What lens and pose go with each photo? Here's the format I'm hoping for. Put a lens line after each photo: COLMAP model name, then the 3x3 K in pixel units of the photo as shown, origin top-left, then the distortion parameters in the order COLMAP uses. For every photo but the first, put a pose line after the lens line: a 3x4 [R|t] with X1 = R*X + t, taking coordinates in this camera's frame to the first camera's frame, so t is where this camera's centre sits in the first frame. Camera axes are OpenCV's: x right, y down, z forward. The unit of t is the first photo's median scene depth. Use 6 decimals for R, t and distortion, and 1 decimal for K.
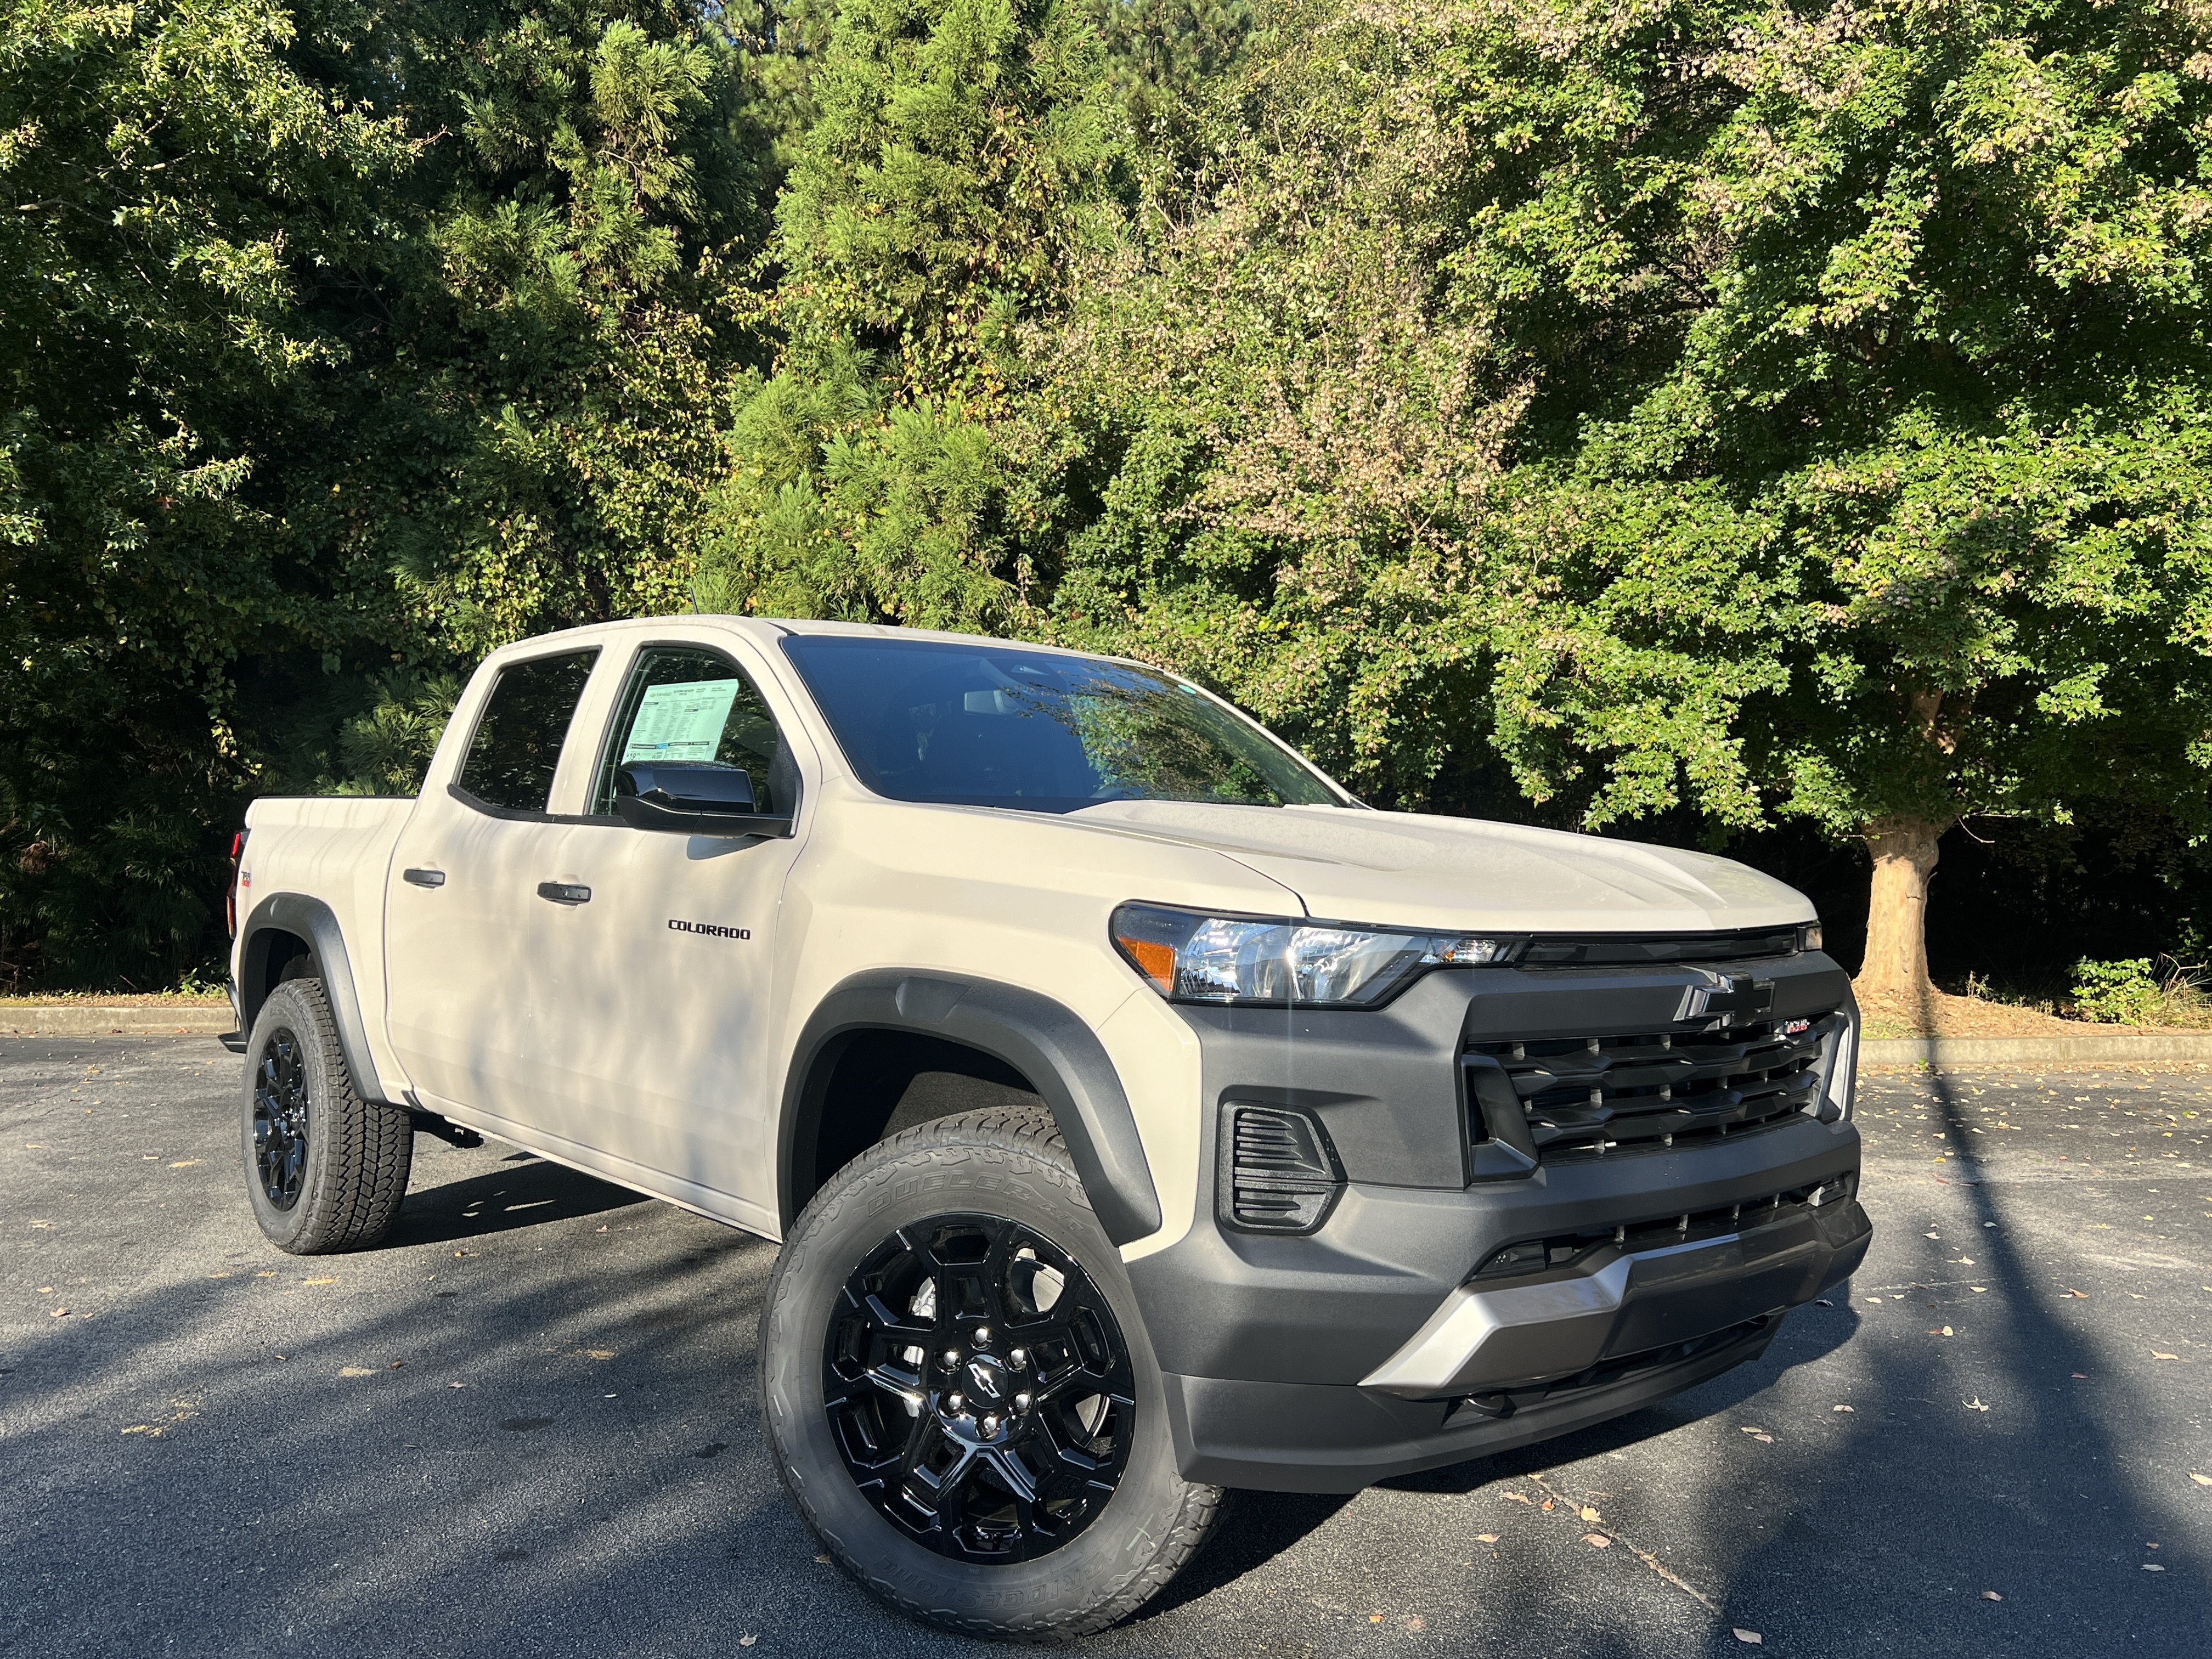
lens RADIAL K [[1821.3, 0, 1108.8], [0, 1821.3, 833.8], [0, 0, 1]] dist [0.037564, -0.045164]
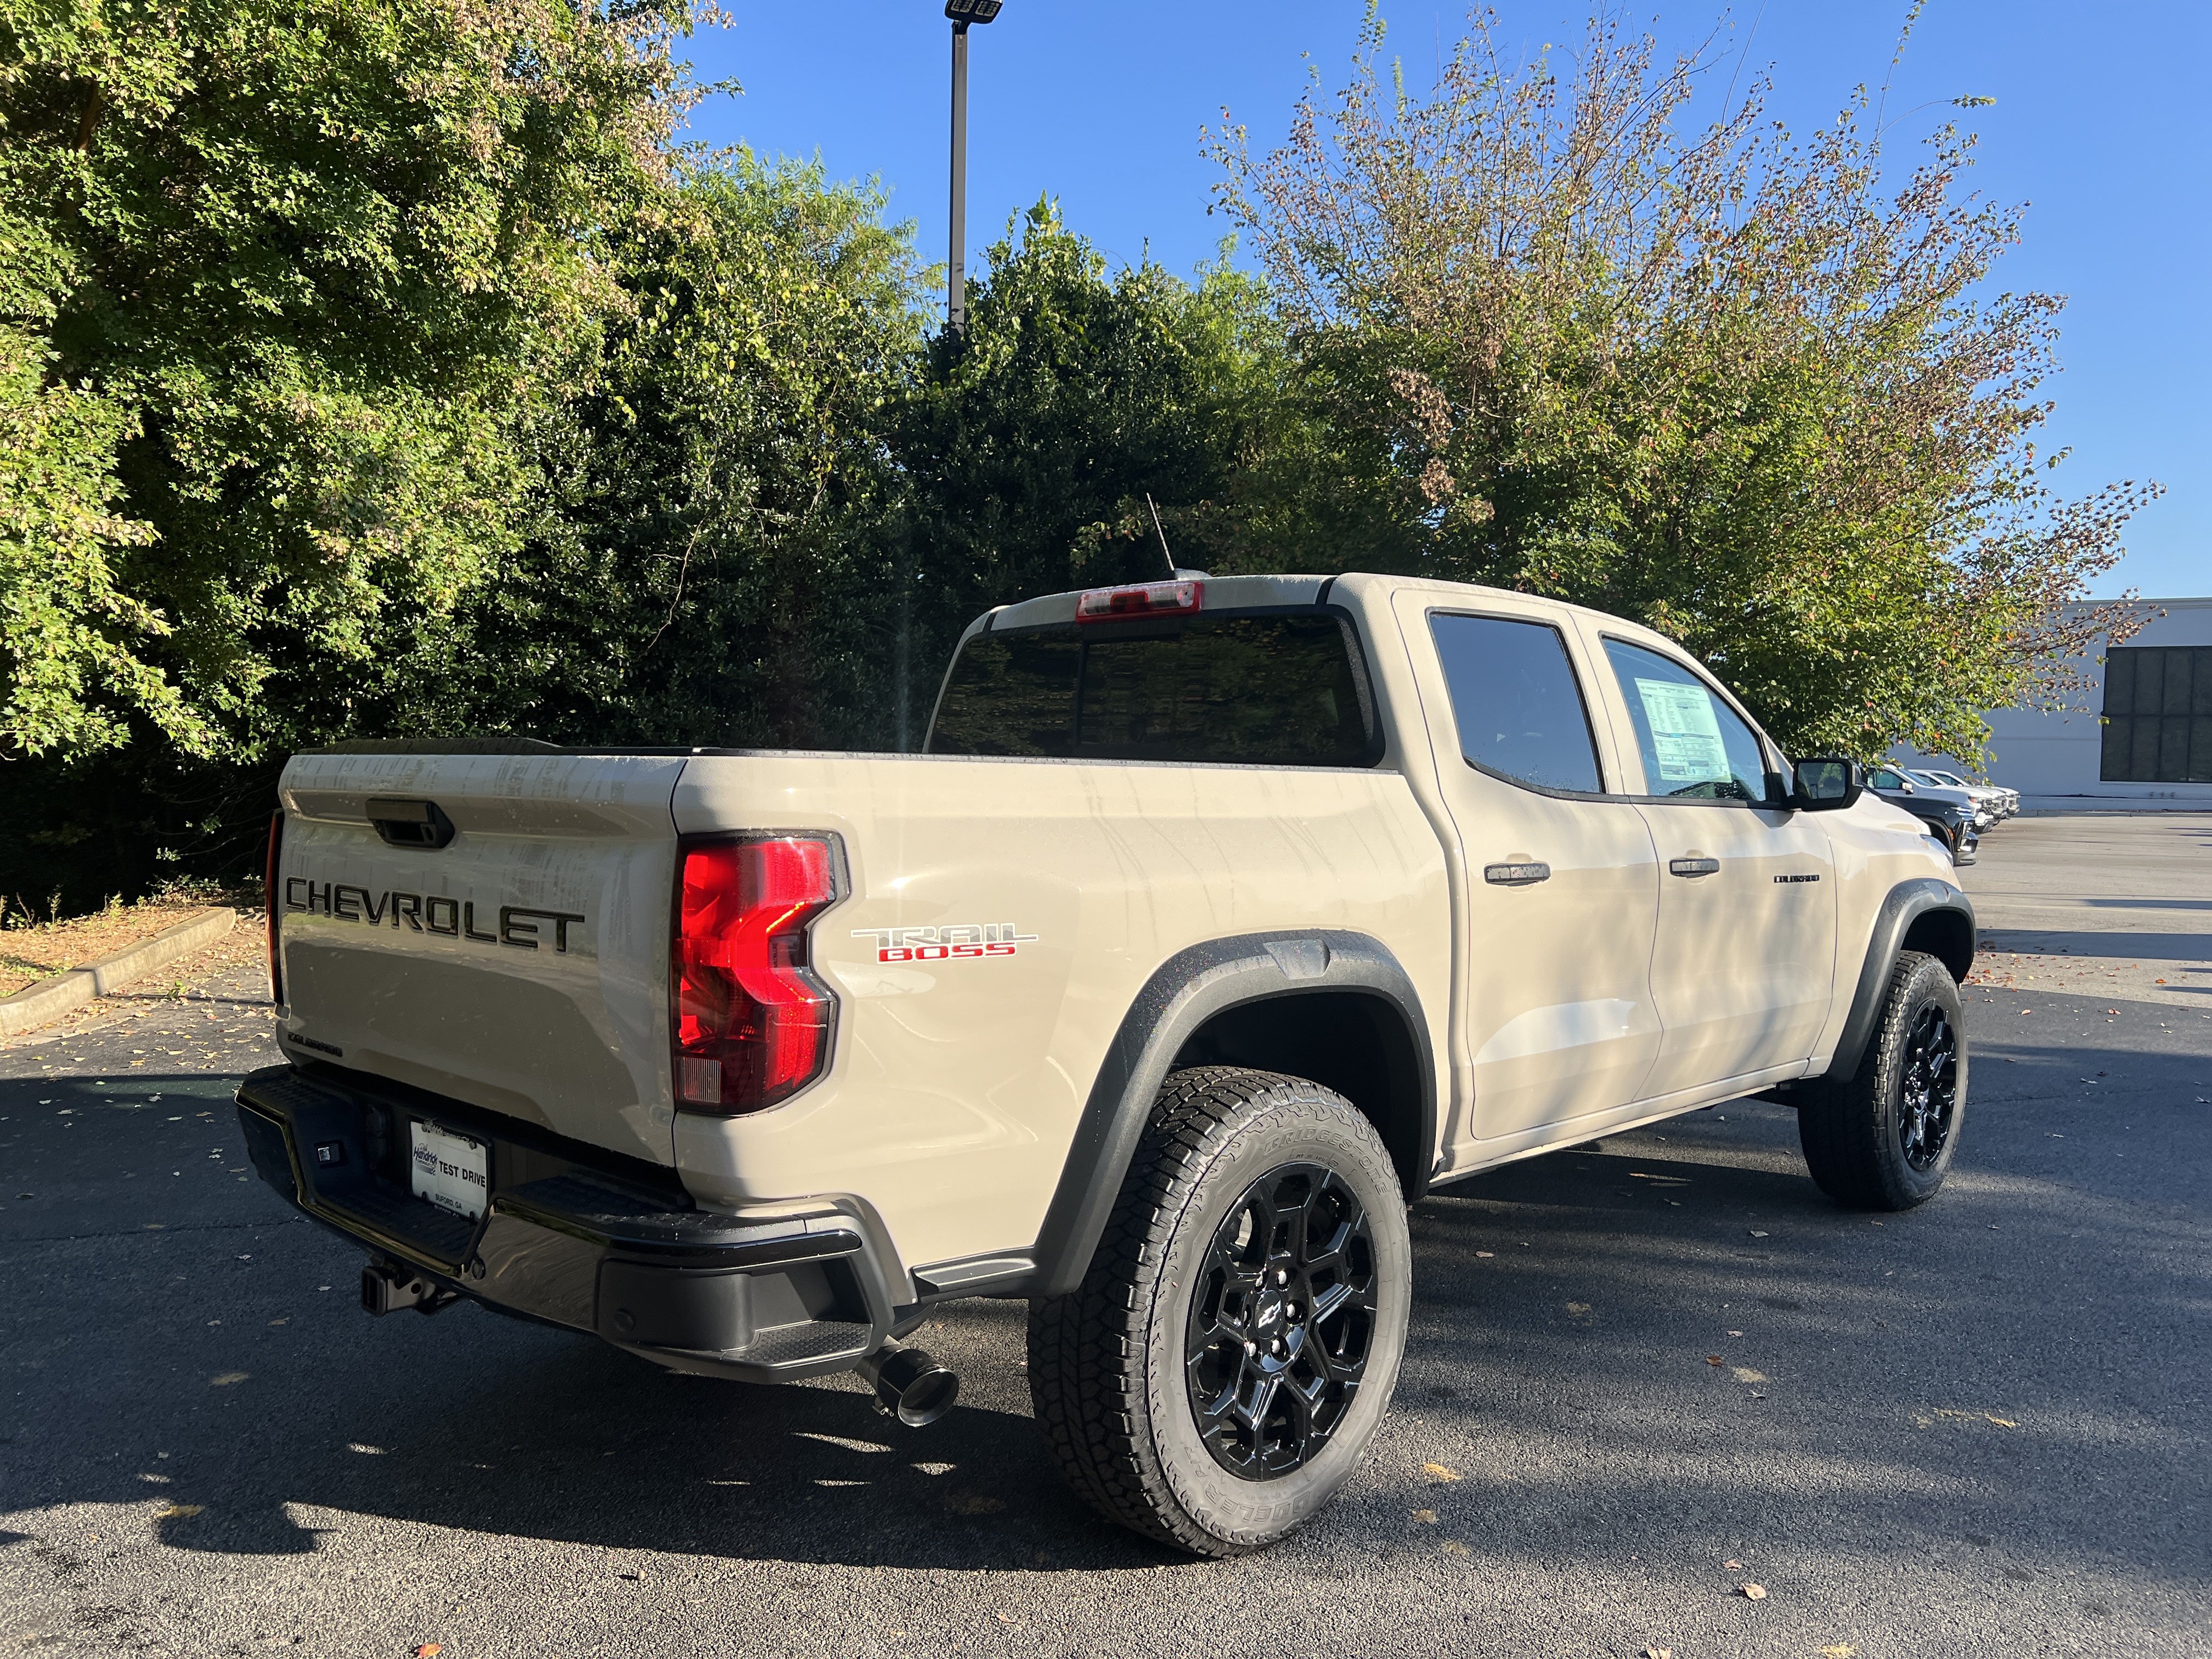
lens RADIAL K [[1675.4, 0, 1090.7], [0, 1675.4, 842.4], [0, 0, 1]] dist [0.026741, -0.036082]
pose [[-0.096166, -0.051737, 0.994020, -0.565562], [-0.022541, 0.998505, 0.049790, -0.010866], [-0.995110, -0.017618, -0.097188, 0.647672]]
